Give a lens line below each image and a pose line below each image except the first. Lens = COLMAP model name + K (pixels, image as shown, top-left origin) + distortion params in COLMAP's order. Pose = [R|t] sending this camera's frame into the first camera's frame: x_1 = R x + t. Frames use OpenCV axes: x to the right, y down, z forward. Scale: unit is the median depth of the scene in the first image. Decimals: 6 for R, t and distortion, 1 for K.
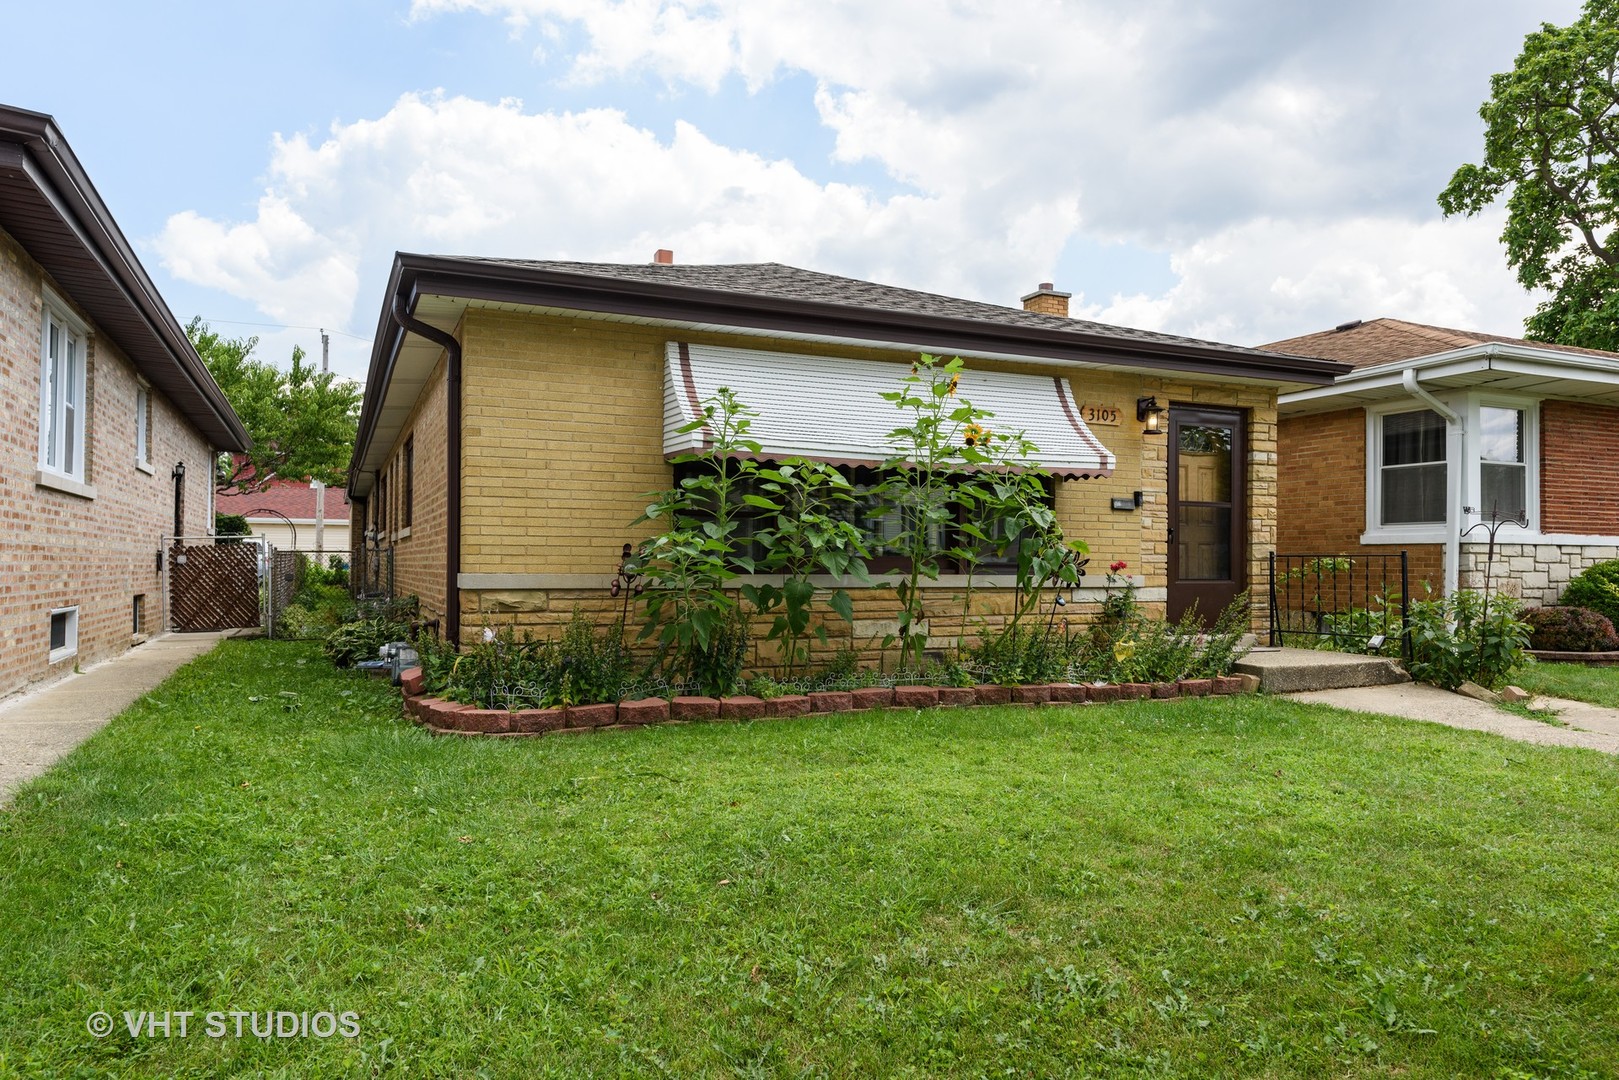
lens RADIAL K [[1098.6, 0, 807.6], [0, 1098.6, 544.8], [0, 0, 1]] dist [0.027584, 0.000455]
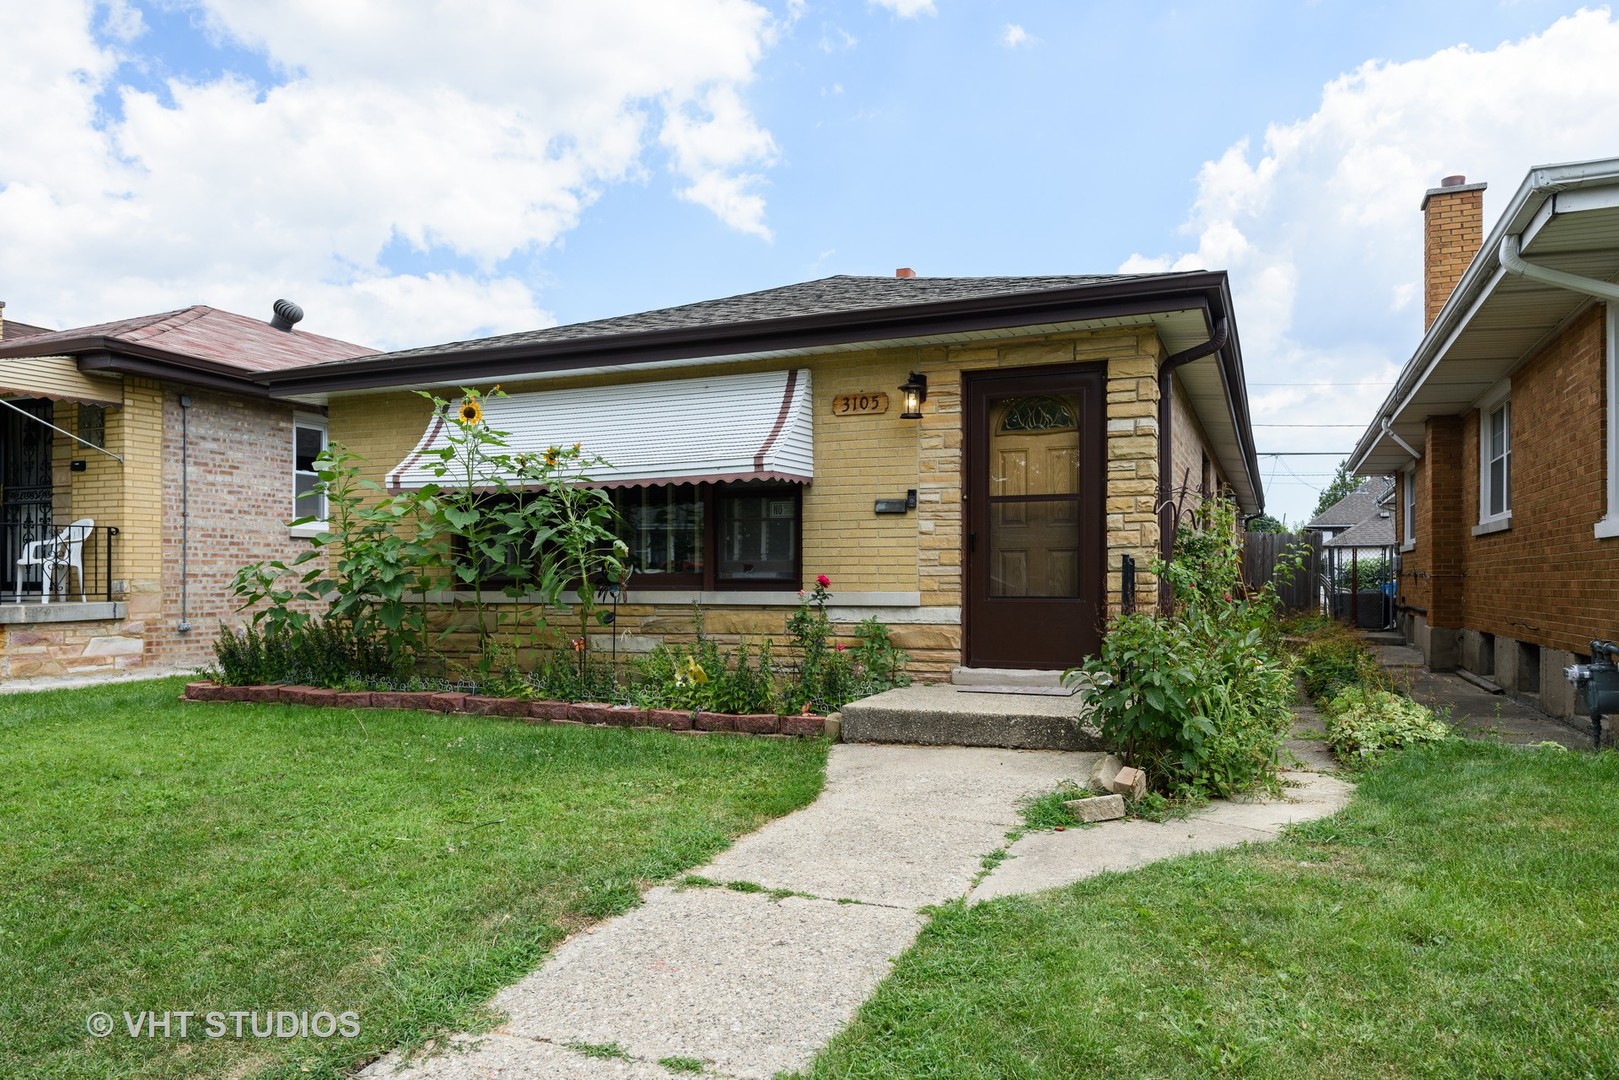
lens RADIAL K [[1098.6, 0, 772.6], [0, 1098.6, 583.9], [0, 0, 1]] dist [0.027584, 0.000455]
pose [[0.666743, -0.007640, -0.745249, 0.841770], [0.019245, 0.999791, 0.006968, 0.014202], [0.745040, -0.018988, 0.666750, 0.375232]]
